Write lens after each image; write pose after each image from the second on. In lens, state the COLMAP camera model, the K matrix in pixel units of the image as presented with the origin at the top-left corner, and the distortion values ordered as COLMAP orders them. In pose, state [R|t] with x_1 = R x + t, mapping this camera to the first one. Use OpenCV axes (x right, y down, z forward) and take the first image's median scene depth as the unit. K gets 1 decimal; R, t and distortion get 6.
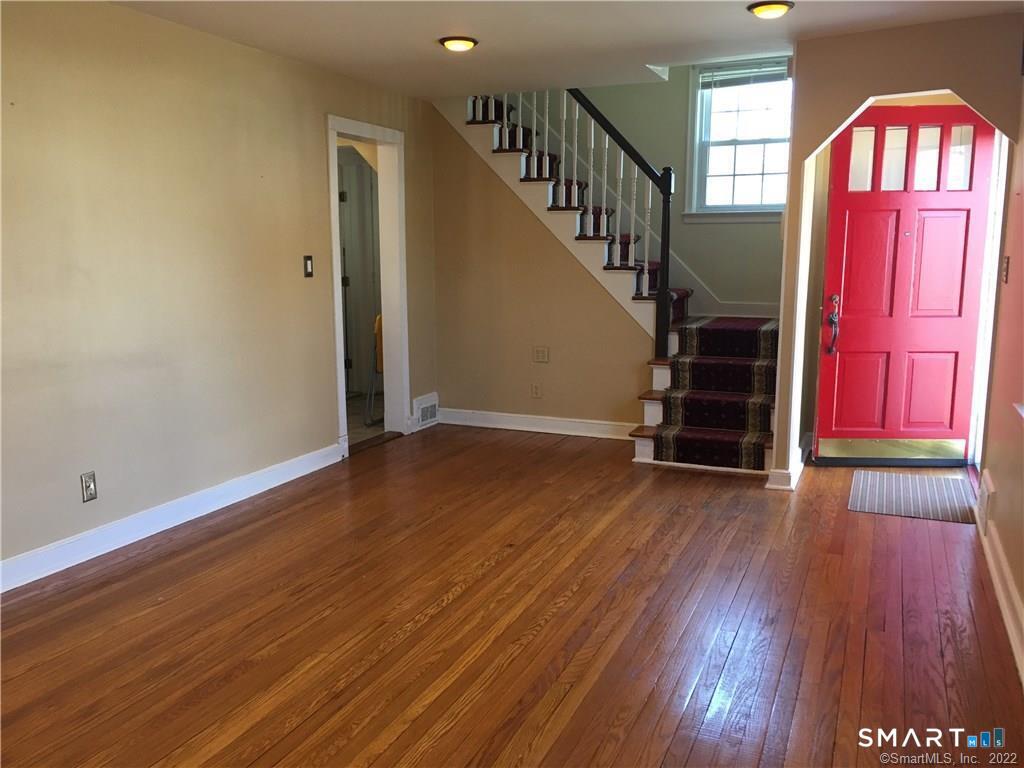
lens RADIAL K [[857.8, 0, 512.0], [0, 857.8, 384.0], [0, 0, 1]] dist [0.084650, -0.113328]
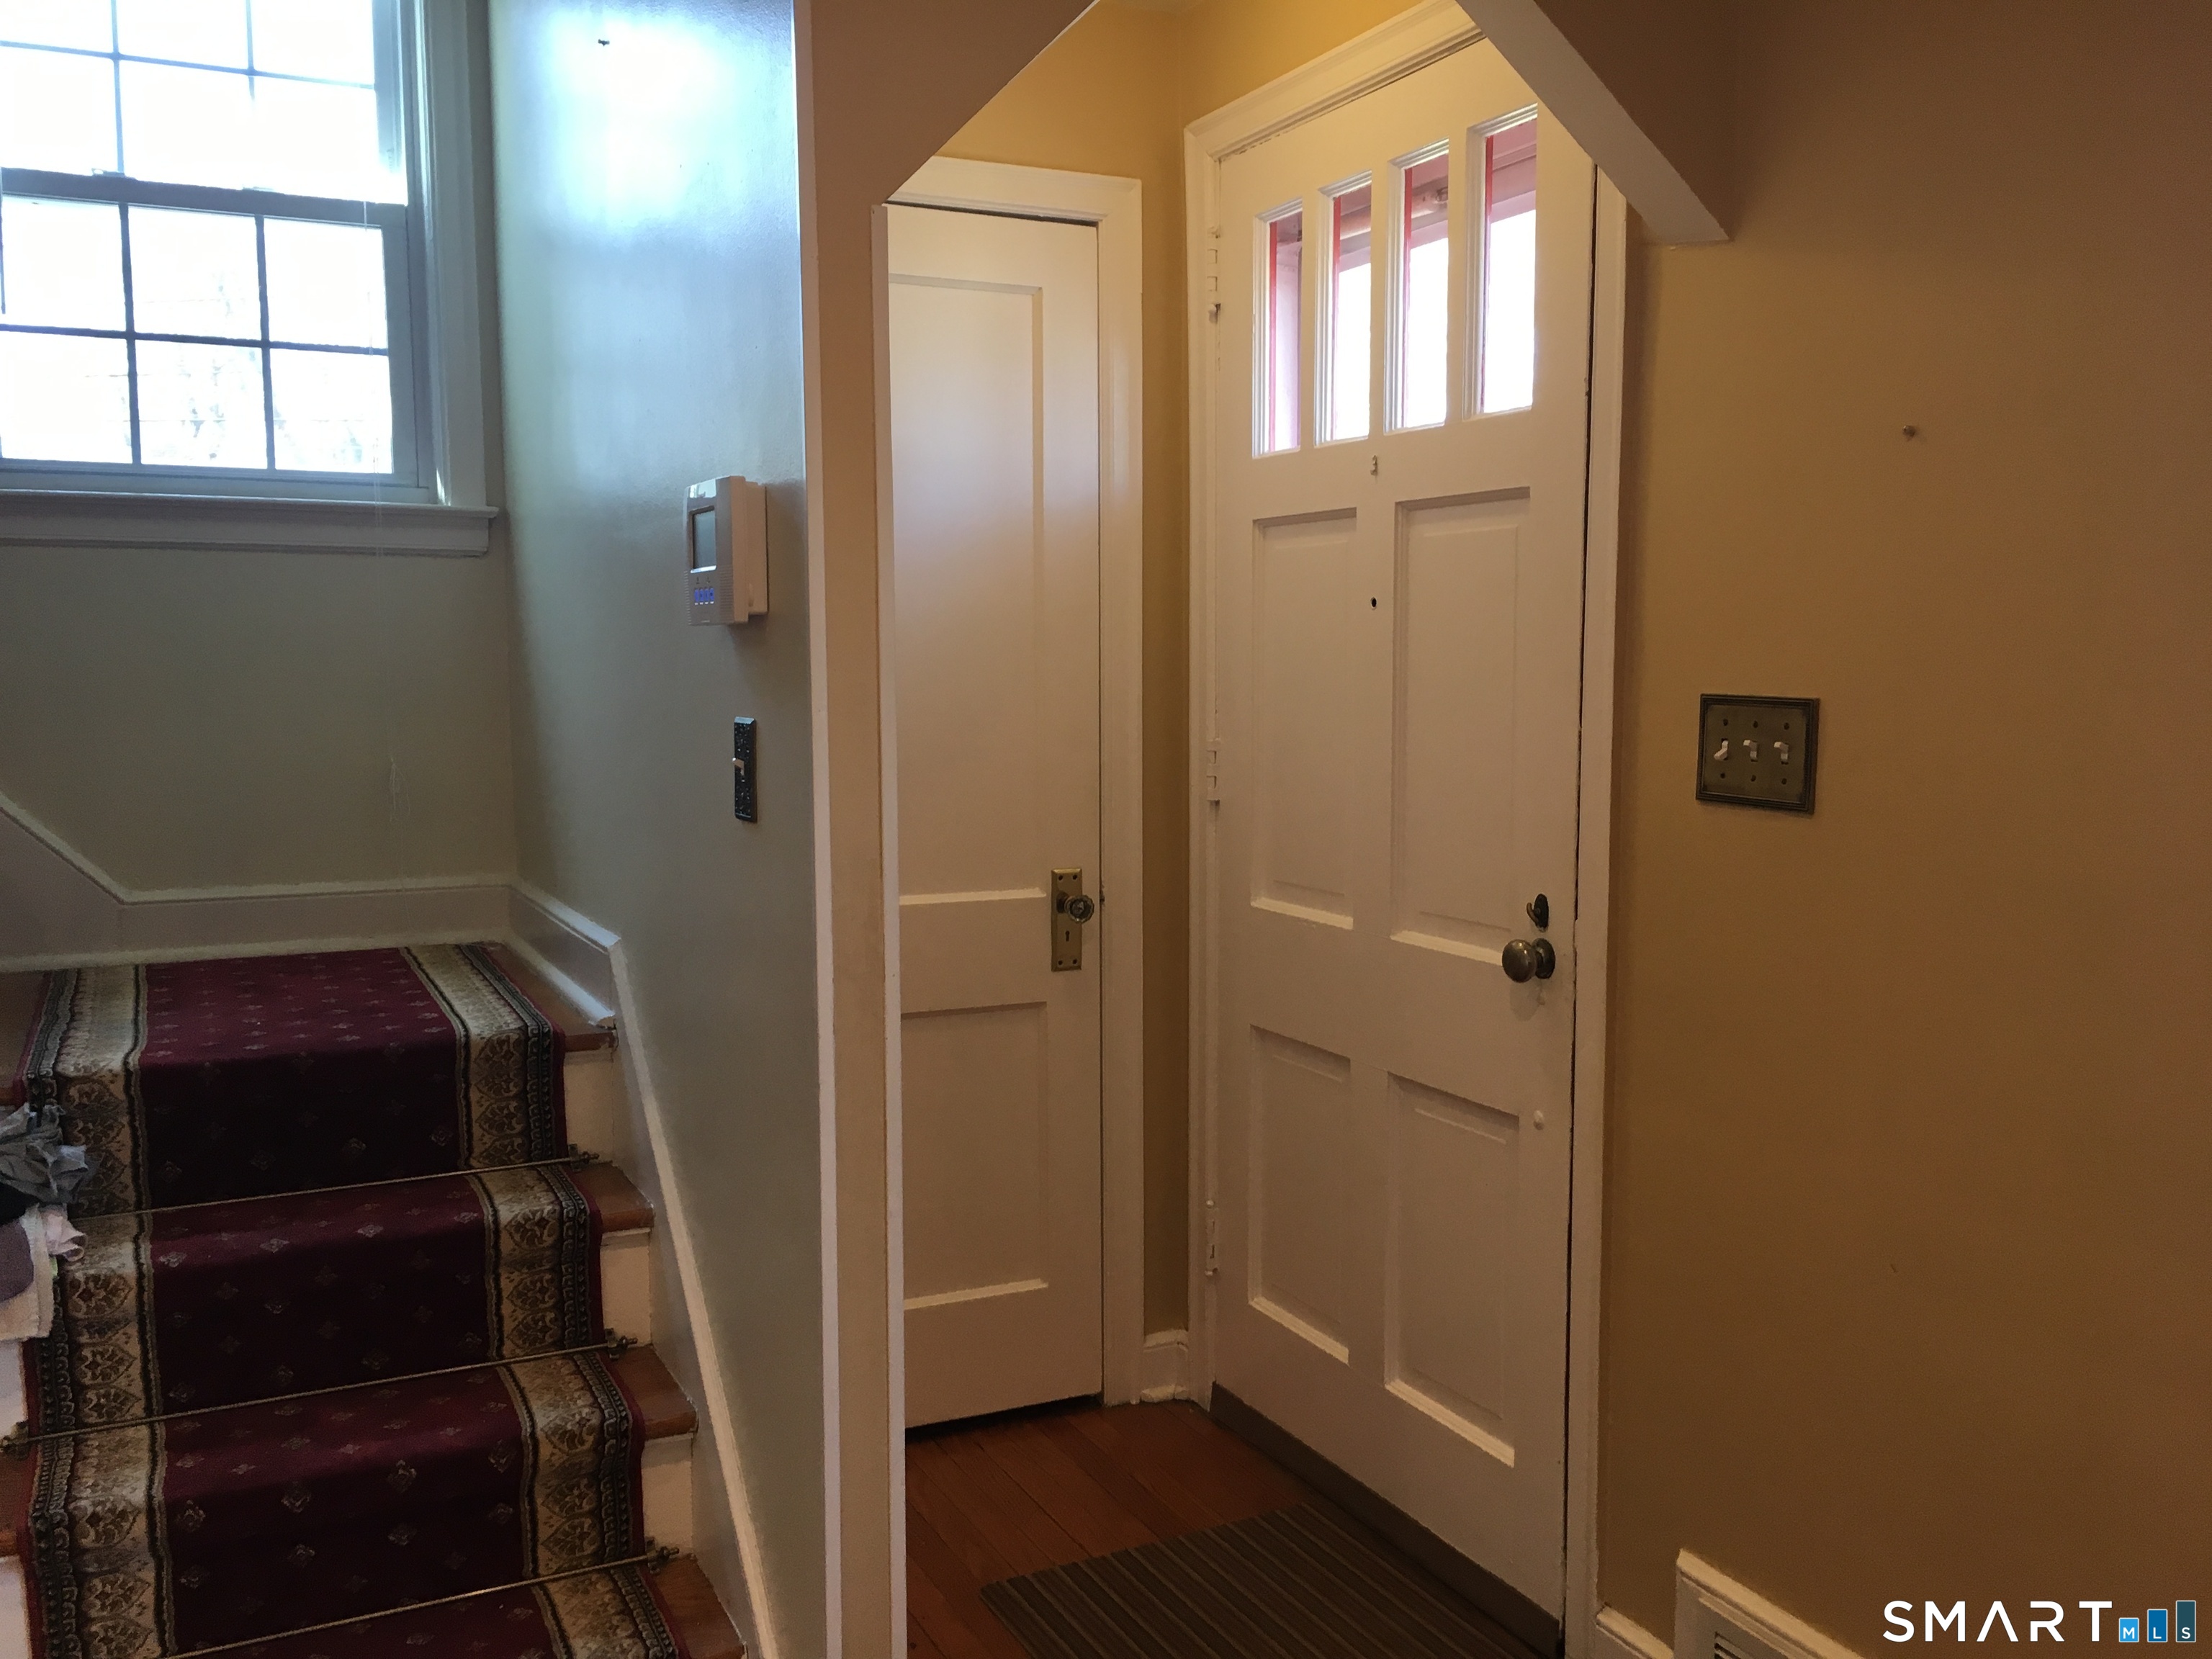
lens RADIAL K [[1853.0, 0, 1106.0], [0, 1853.0, 829.5], [0, 0, 1]] dist [0.084650, -0.113328]
pose [[0.635402, -0.079918, 0.768035, 0.037902], [0.120784, 0.992673, 0.003367, -0.101515], [-0.762677, 0.090627, 0.640399, 0.605588]]
